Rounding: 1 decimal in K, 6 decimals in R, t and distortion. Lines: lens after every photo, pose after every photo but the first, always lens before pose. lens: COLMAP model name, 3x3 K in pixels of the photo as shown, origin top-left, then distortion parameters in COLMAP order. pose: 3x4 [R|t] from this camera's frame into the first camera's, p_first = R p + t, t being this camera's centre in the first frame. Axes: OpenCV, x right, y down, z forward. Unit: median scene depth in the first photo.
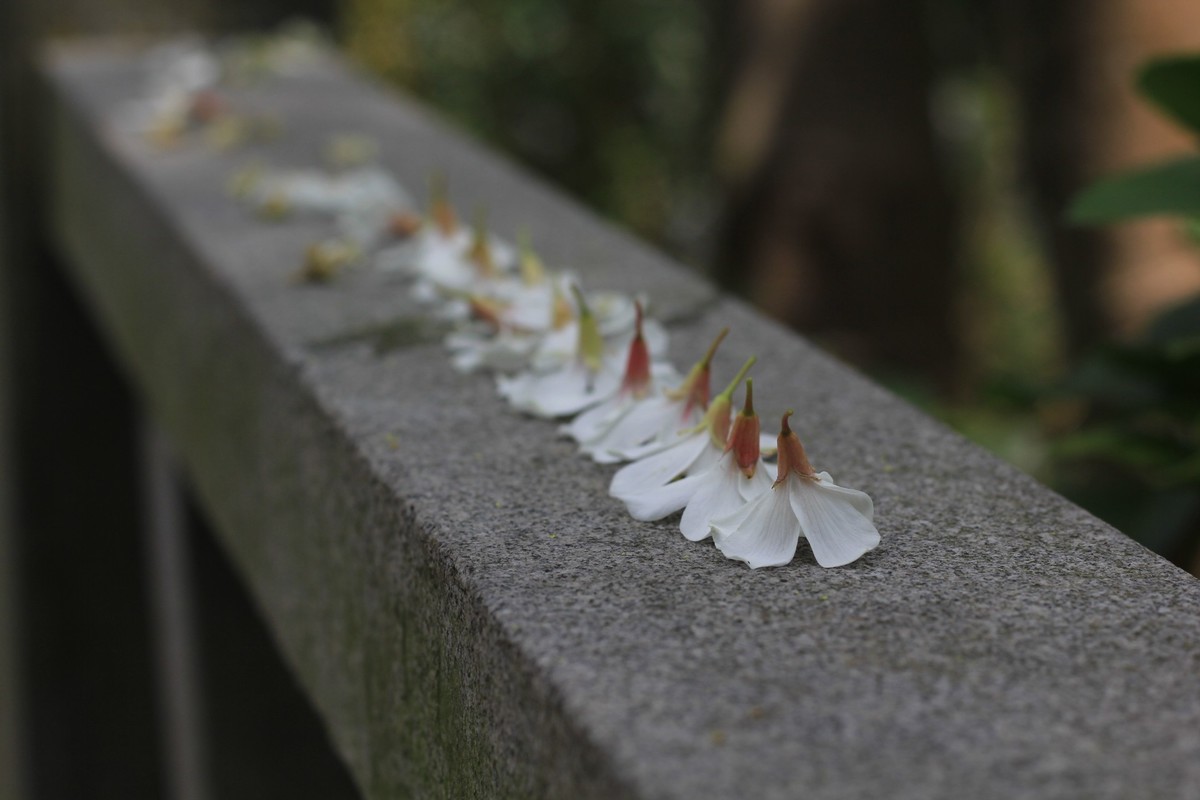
lens RADIAL K [[3606.4, 0, 600.0], [0, 3606.4, 400.0], [0, 0, 1]] dist [-0.064675, -0.232816]
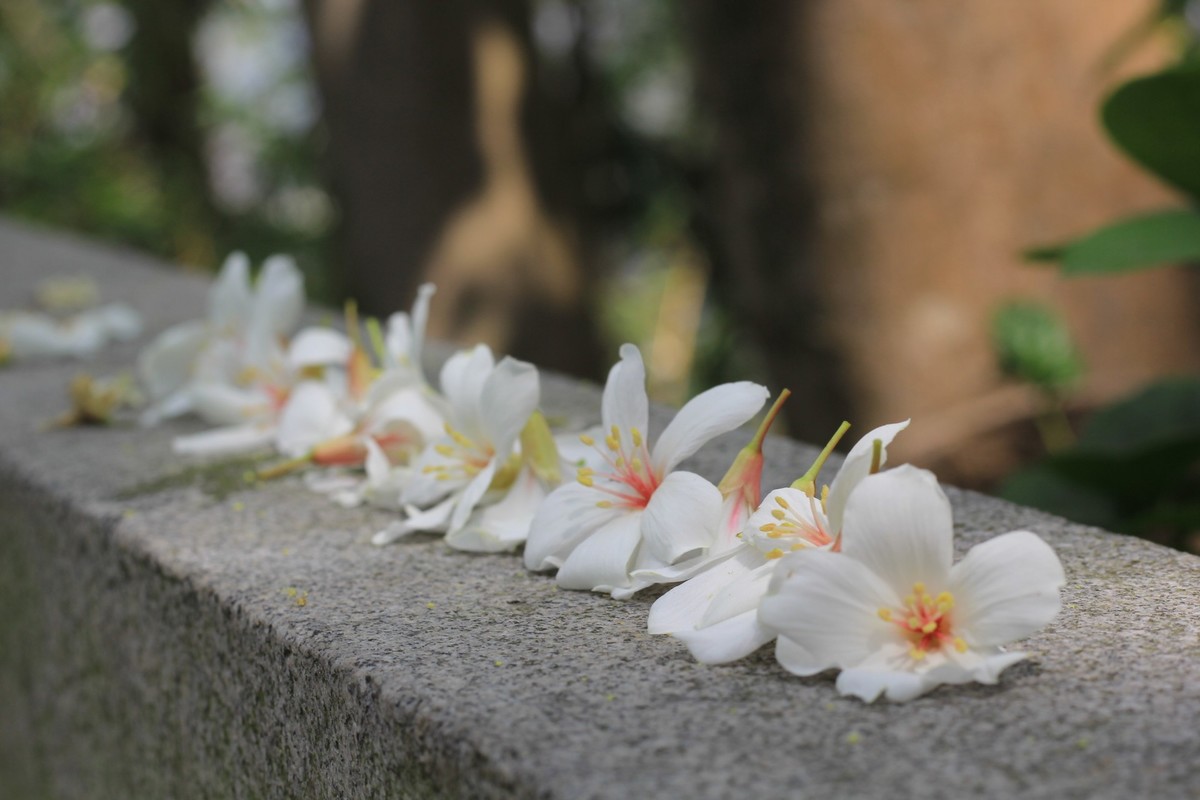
lens RADIAL K [[3410.5, 0, 600.0], [0, 3410.5, 400.0], [0, 0, 1]] dist [-0.178561, 0.408569]
pose [[0.986099, -0.069781, 0.150797, -0.104606], [0.081740, 0.993857, -0.074614, 0.029974], [-0.144664, 0.085903, 0.985745, 0.380551]]
